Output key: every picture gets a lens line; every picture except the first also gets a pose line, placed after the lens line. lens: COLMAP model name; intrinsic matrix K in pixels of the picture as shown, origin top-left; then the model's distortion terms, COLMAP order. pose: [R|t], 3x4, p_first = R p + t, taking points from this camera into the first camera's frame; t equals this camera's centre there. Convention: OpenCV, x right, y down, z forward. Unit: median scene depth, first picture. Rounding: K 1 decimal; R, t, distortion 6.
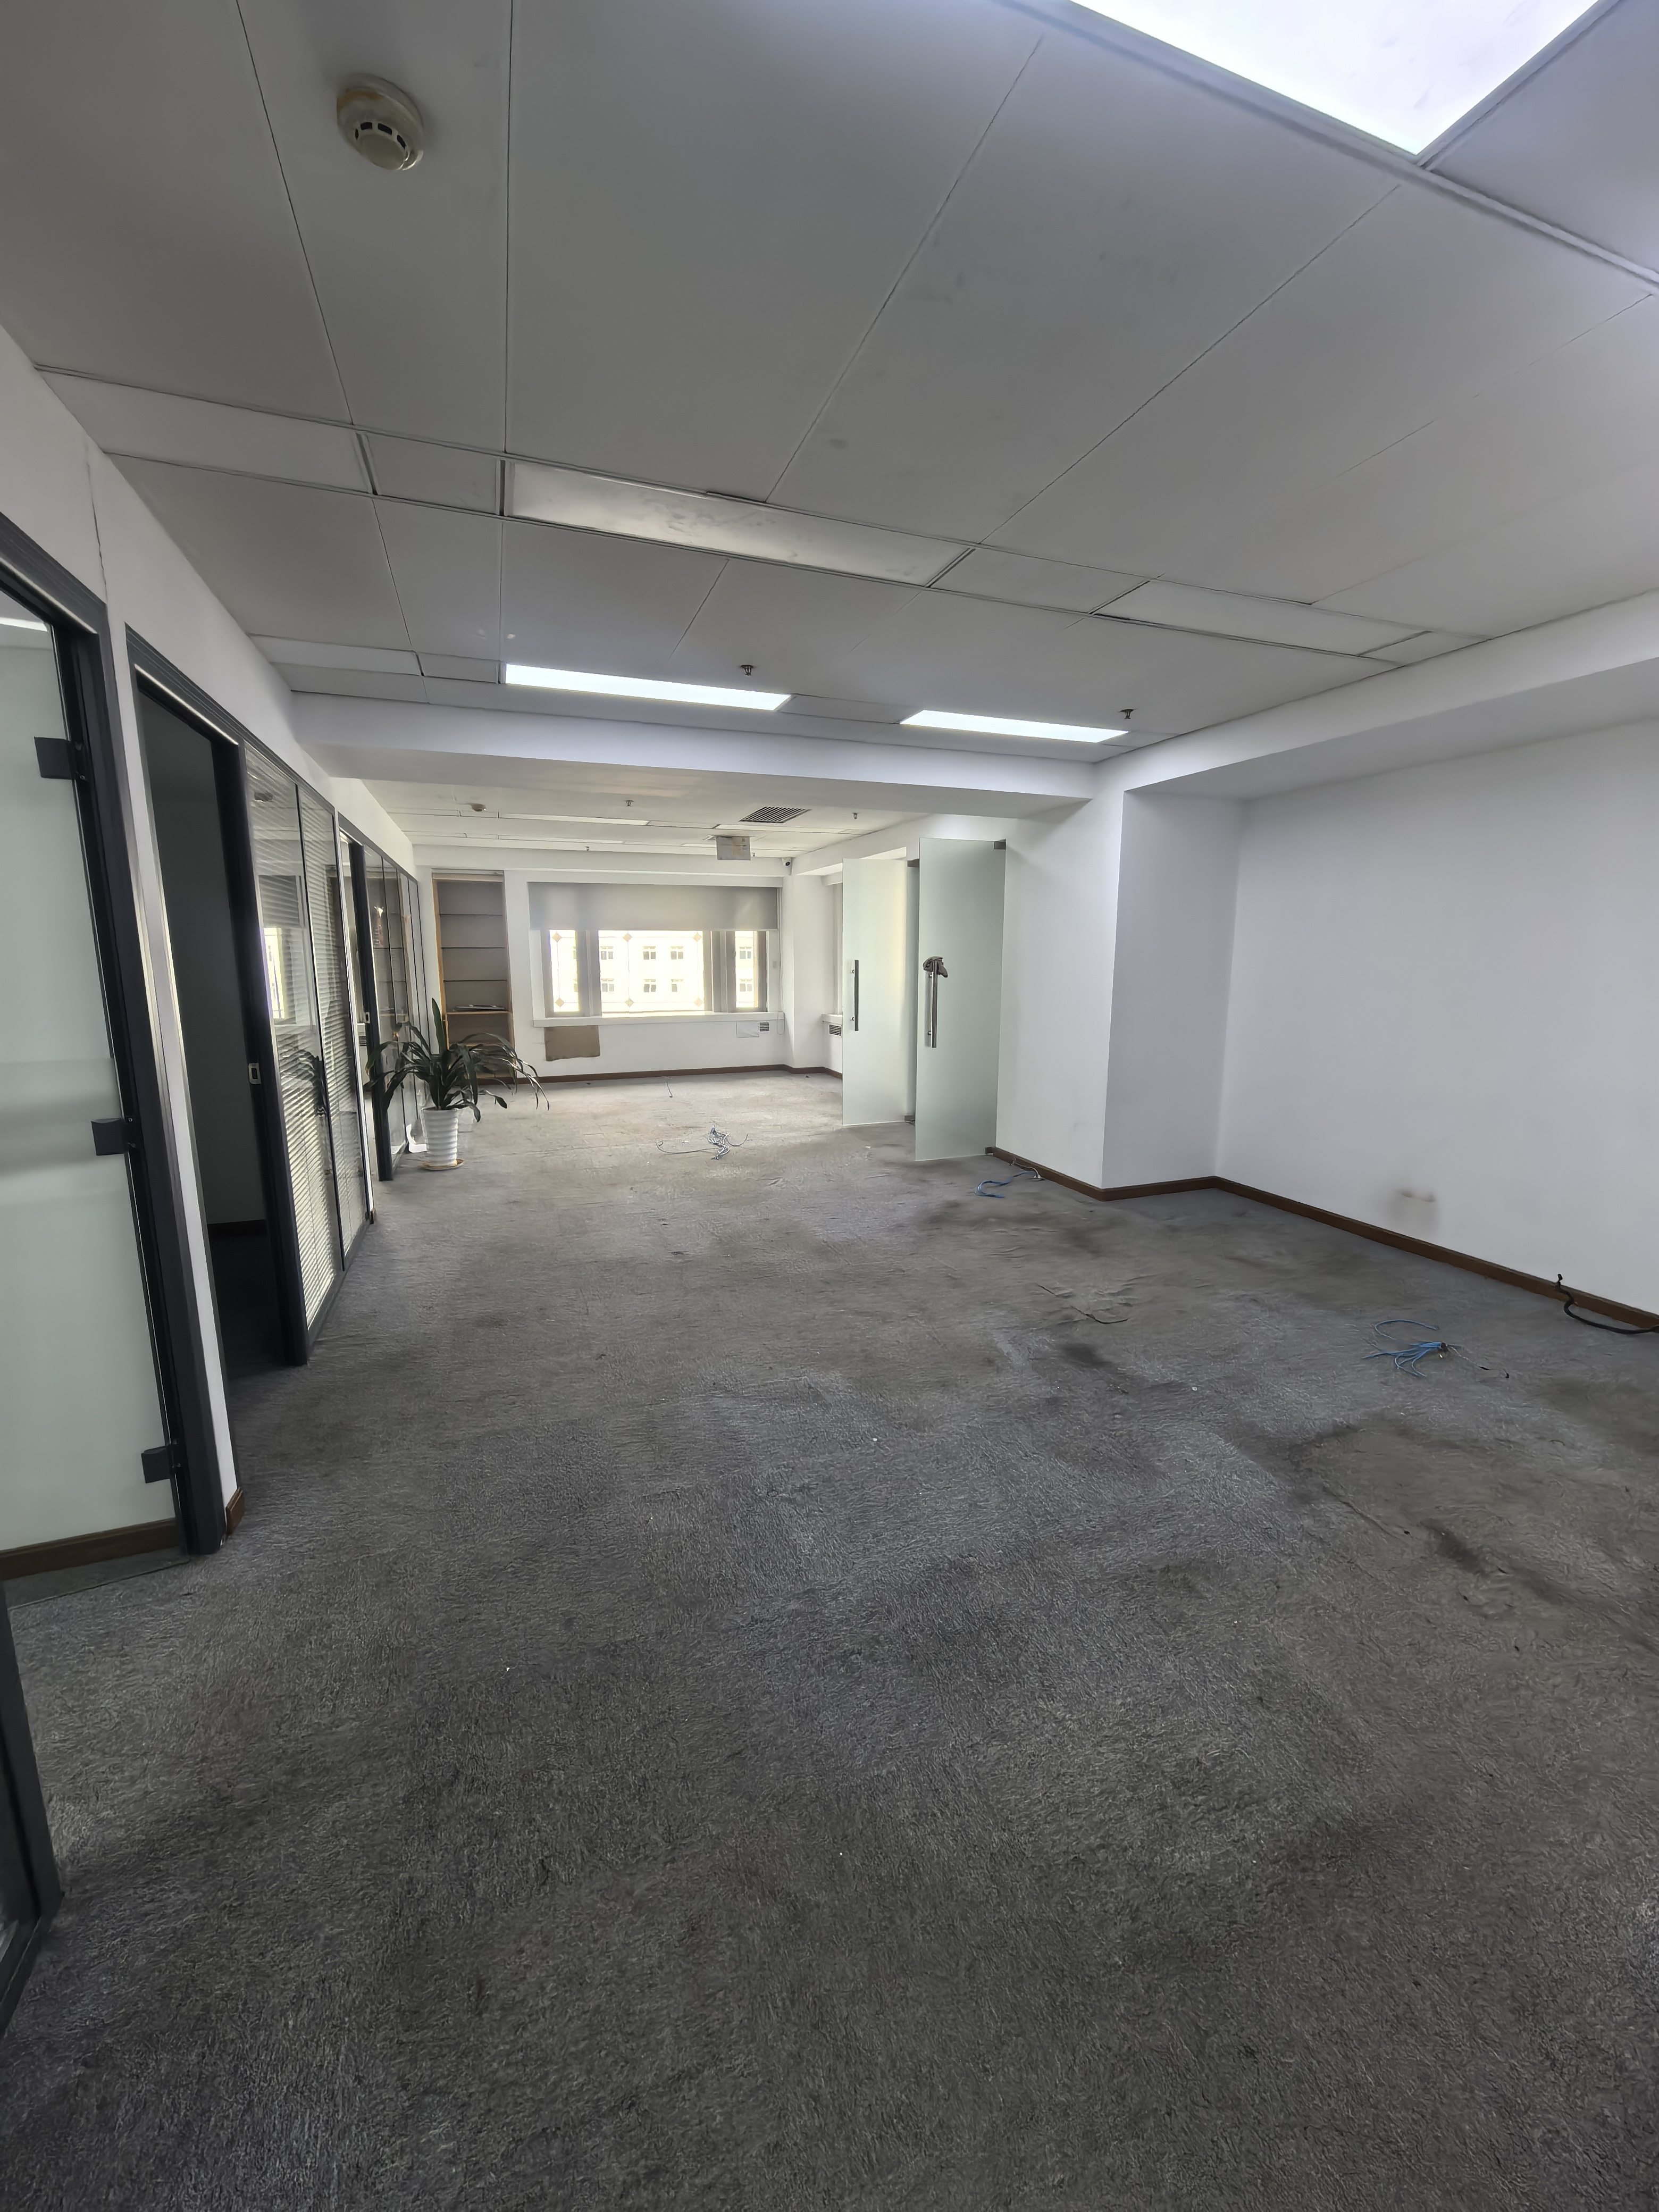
lens RADIAL K [[873.2, 0, 833.9], [0, 873.2, 1102.9], [0, 0, 1]] dist [-0.004316, 0.000474]
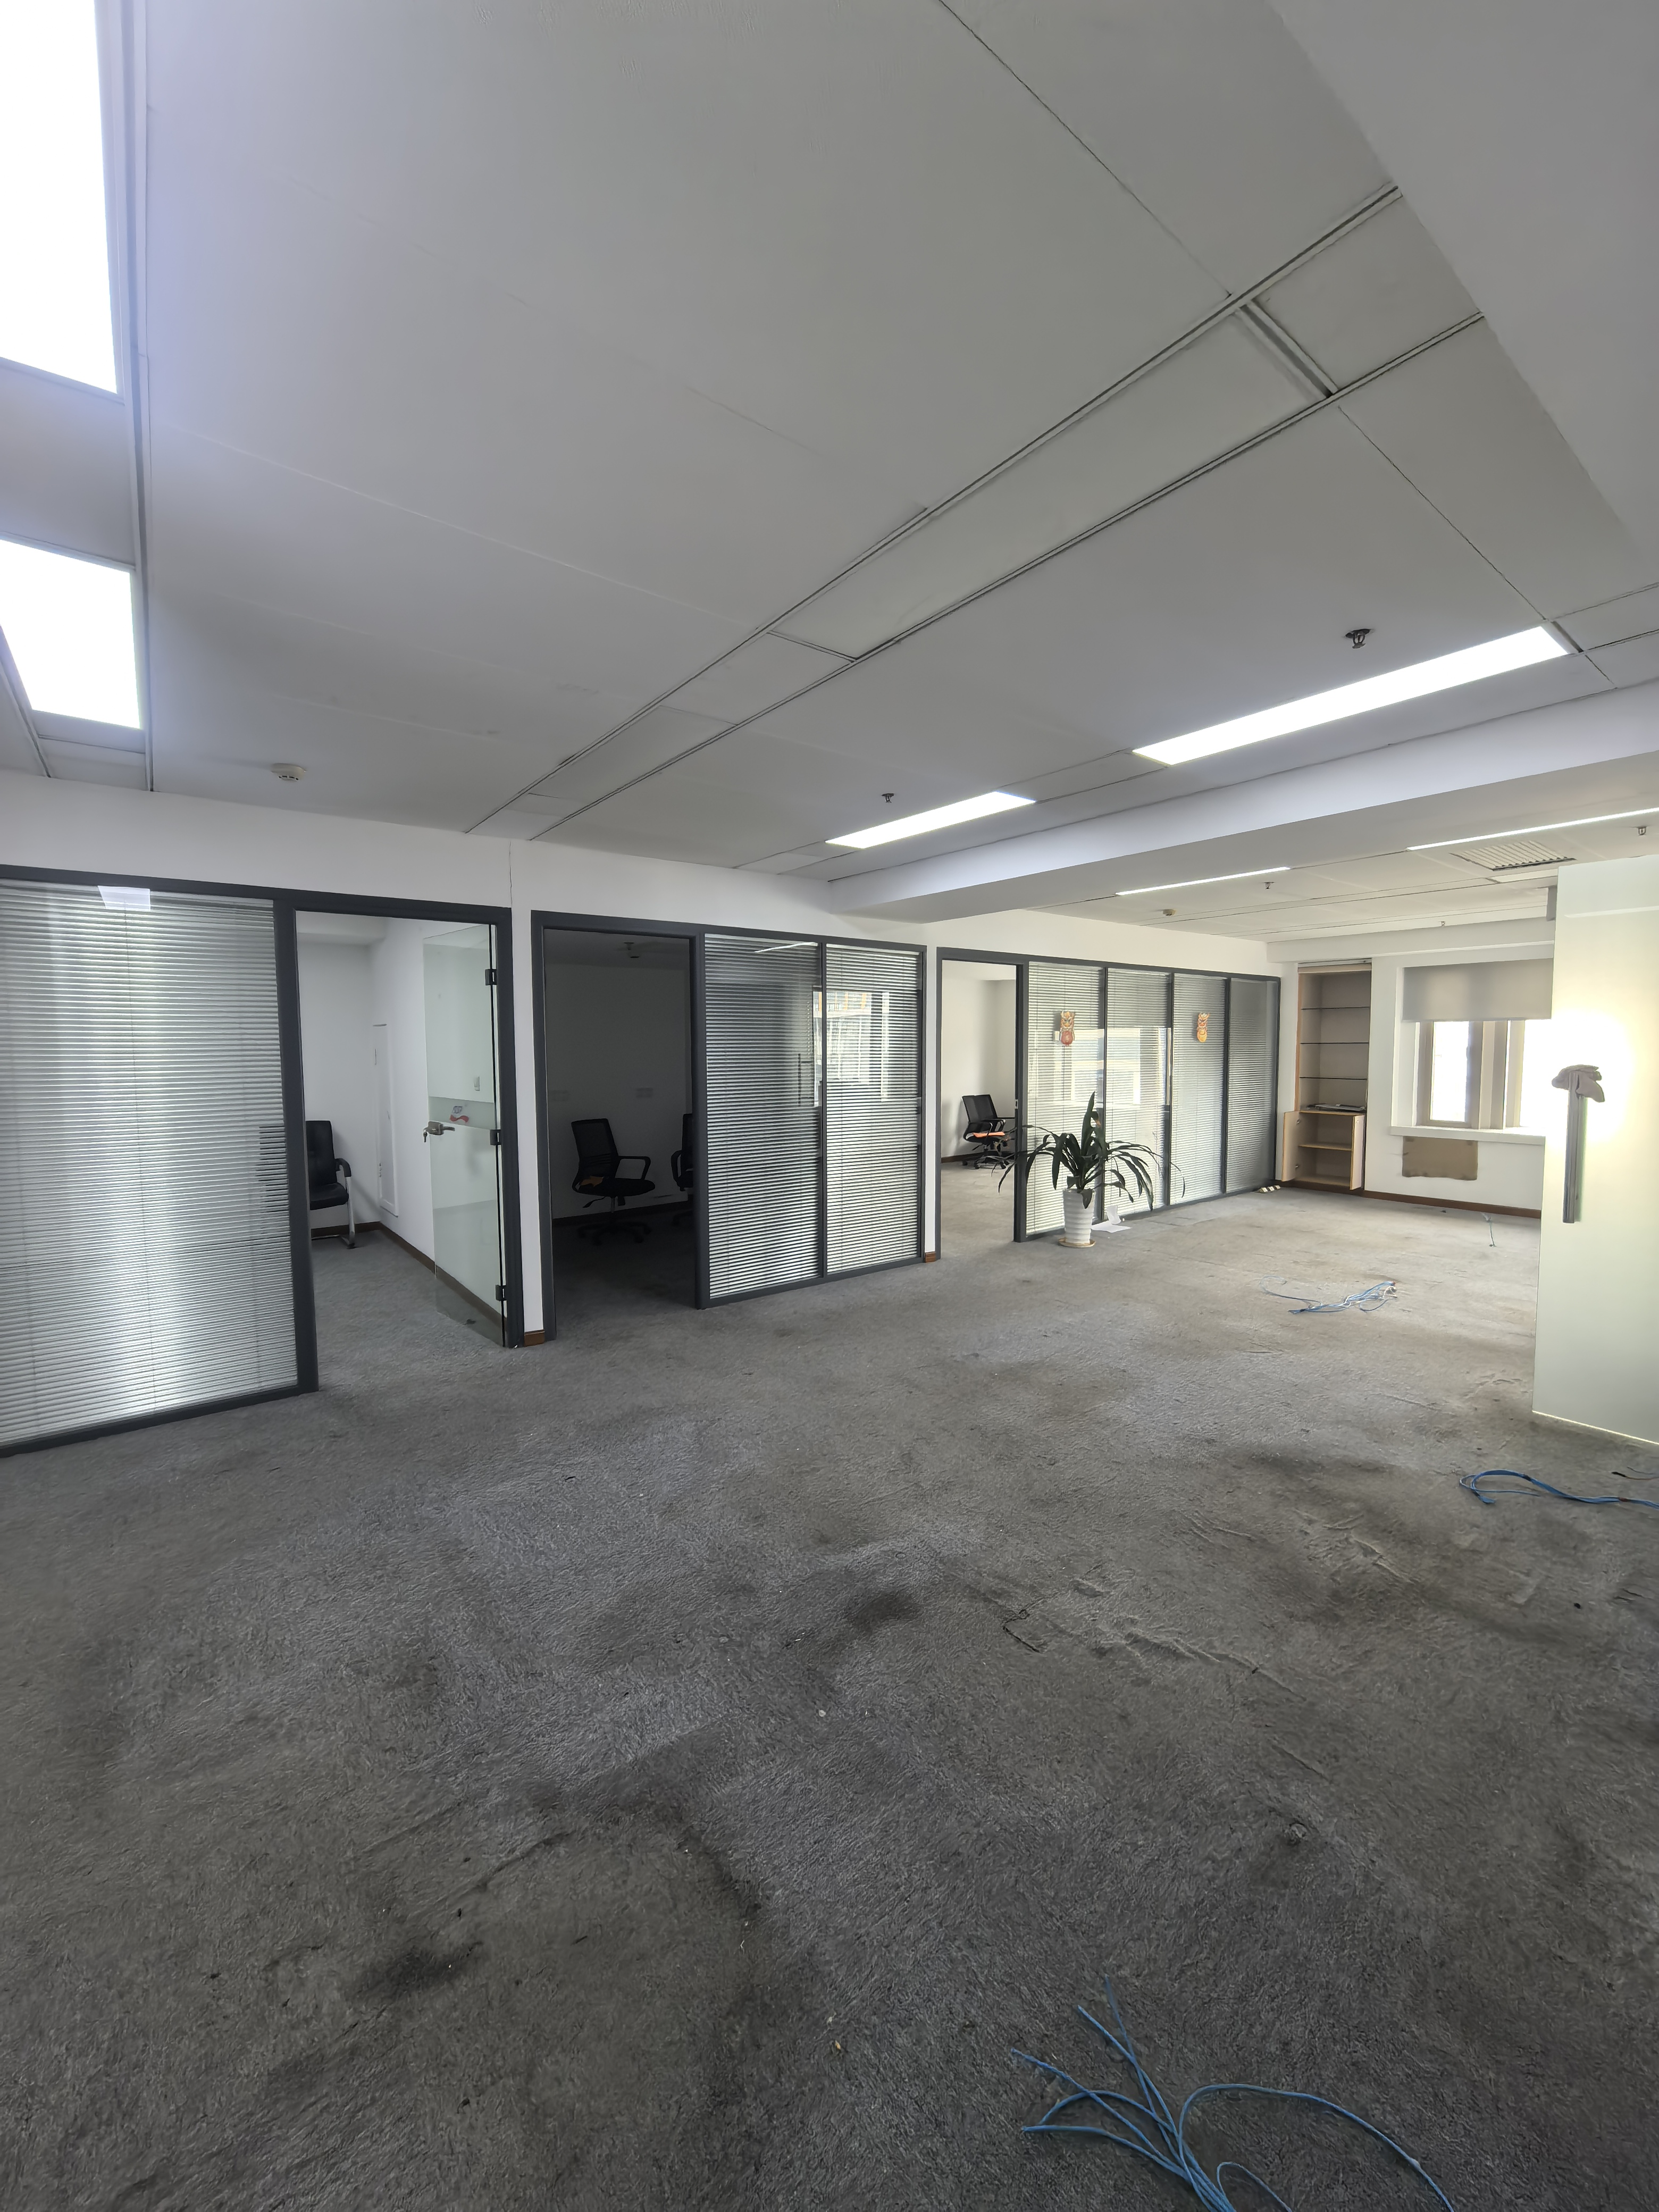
lens RADIAL K [[873.2, 0, 832.8], [0, 873.2, 1103.4], [0, 0, 1]] dist [-0.004316, 0.000474]
pose [[0.287870, 0.063558, -0.955558, 0.704474], [-0.159029, 0.987114, 0.017748, -0.101521], [0.944373, 0.146853, 0.294268, 0.509798]]
